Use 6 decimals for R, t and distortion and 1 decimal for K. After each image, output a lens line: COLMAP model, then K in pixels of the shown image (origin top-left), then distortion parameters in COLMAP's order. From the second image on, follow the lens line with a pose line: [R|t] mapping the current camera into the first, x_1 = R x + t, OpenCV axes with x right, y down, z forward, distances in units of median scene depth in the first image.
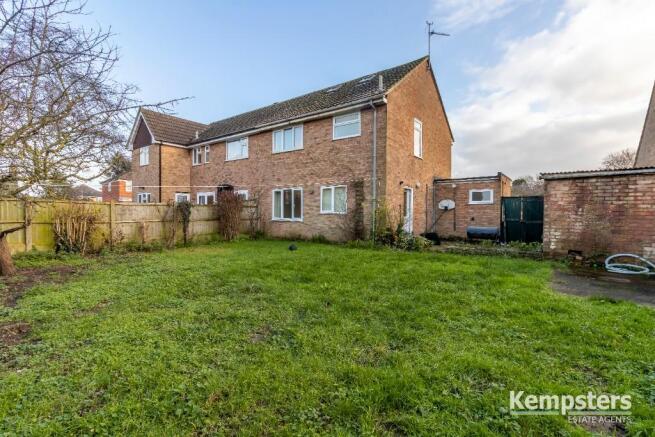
lens RADIAL K [[303.7, 0, 329.9], [0, 303.7, 220.4], [0, 0, 1]] dist [0.000457, 0.000392]
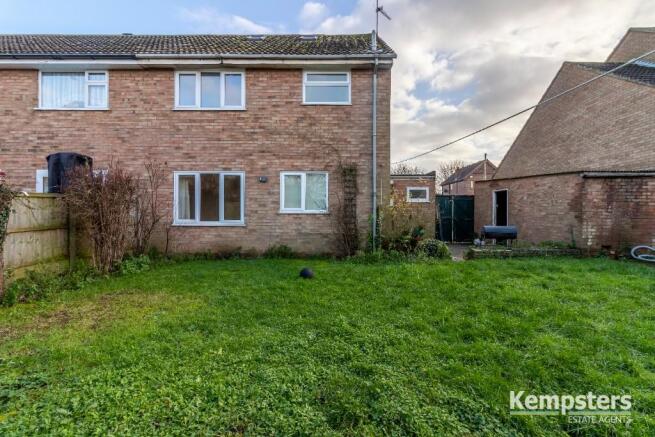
lens RADIAL K [[303.7, 0, 326.2], [0, 303.7, 212.3], [0, 0, 1]] dist [0.000457, 0.000392]
pose [[0.801272, -0.005858, 0.598272, -0.340662], [0.020282, 0.999643, -0.017376, -0.010279], [-0.597957, 0.026057, 0.801105, 0.413087]]
